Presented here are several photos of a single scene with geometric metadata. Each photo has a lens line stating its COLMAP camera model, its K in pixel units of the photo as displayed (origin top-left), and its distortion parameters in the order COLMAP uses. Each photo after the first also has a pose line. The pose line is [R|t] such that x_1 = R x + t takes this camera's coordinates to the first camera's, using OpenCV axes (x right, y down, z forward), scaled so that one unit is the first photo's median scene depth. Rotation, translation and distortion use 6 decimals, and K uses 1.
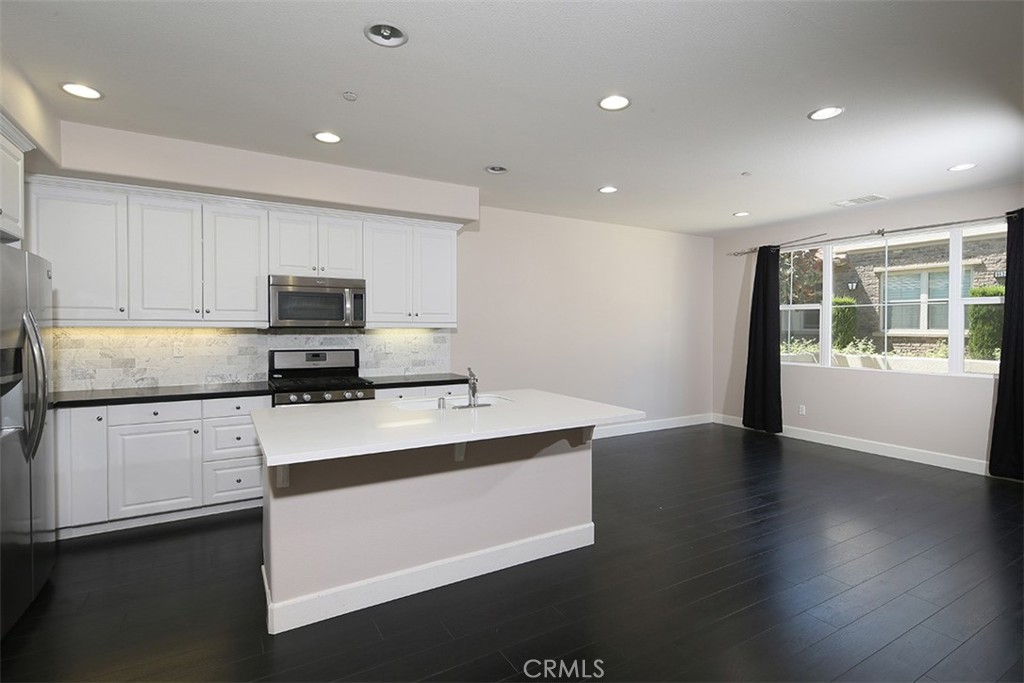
lens RADIAL K [[490.0, 0, 503.7], [0, 490.0, 339.3], [0, 0, 1]] dist [-0.019158, -0.000633]
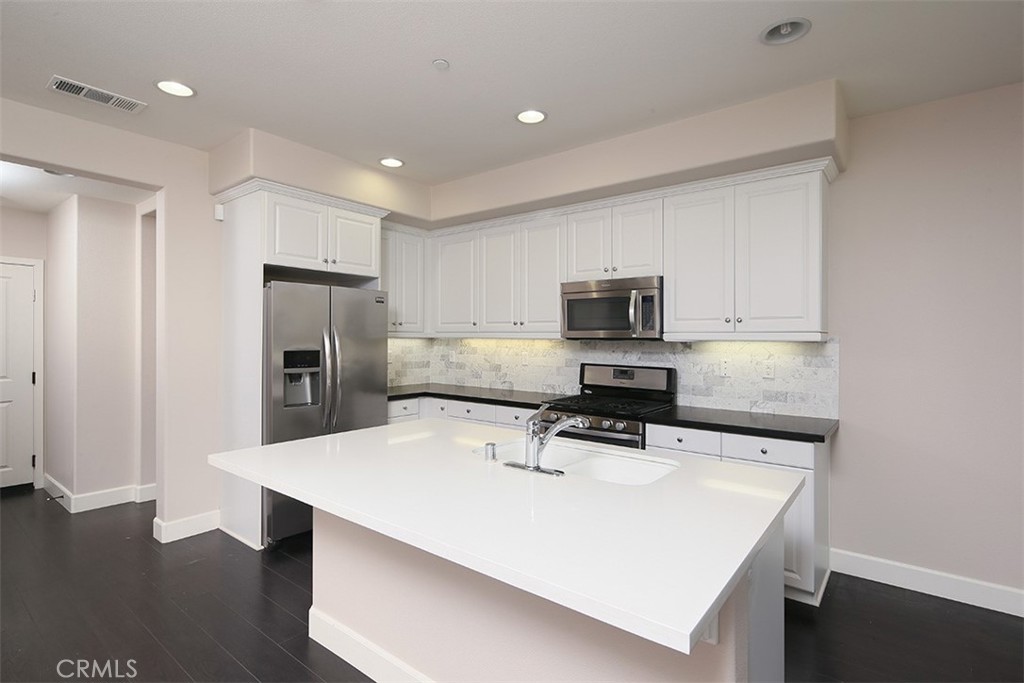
lens RADIAL K [[501.6, 0, 512.0], [0, 501.6, 341.5], [0, 0, 1]] dist [0.001775, -0.000260]
pose [[0.360908, 0.008353, -0.932564, 0.364196], [-0.026333, 0.999652, -0.001237, -0.014391], [0.932230, 0.025004, 0.361002, 0.529162]]
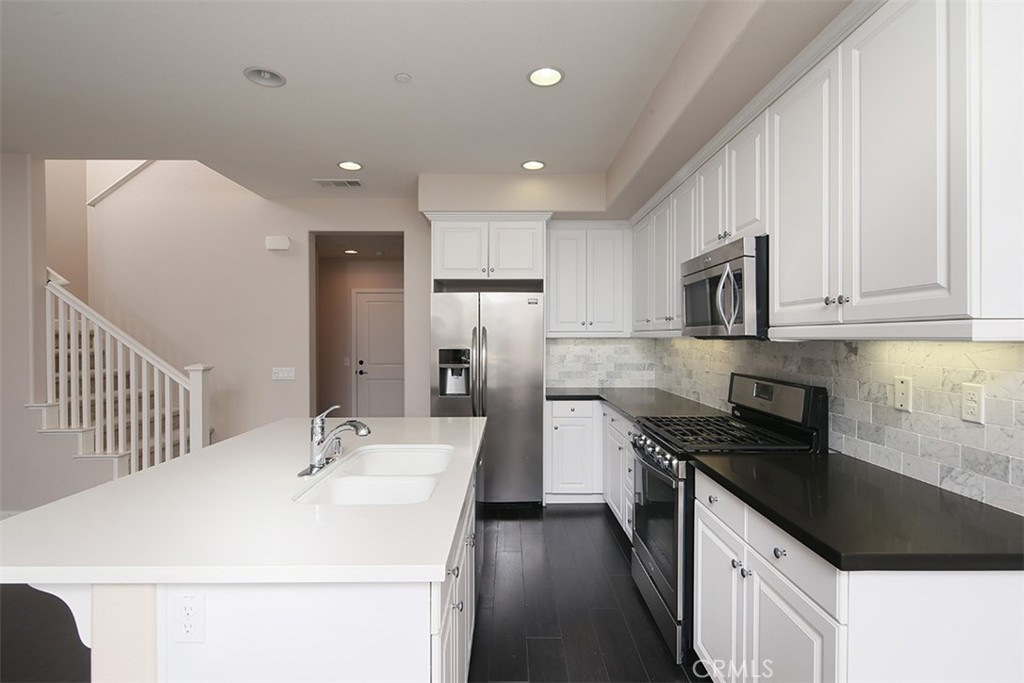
lens RADIAL K [[490.0, 0, 503.7], [0, 490.0, 339.3], [0, 0, 1]] dist [-0.019158, -0.000633]
pose [[-0.501525, 0.005286, -0.865127, 0.244452], [-0.016667, 0.999737, 0.015770, -0.027077], [0.864983, 0.022329, -0.501305, 1.060928]]
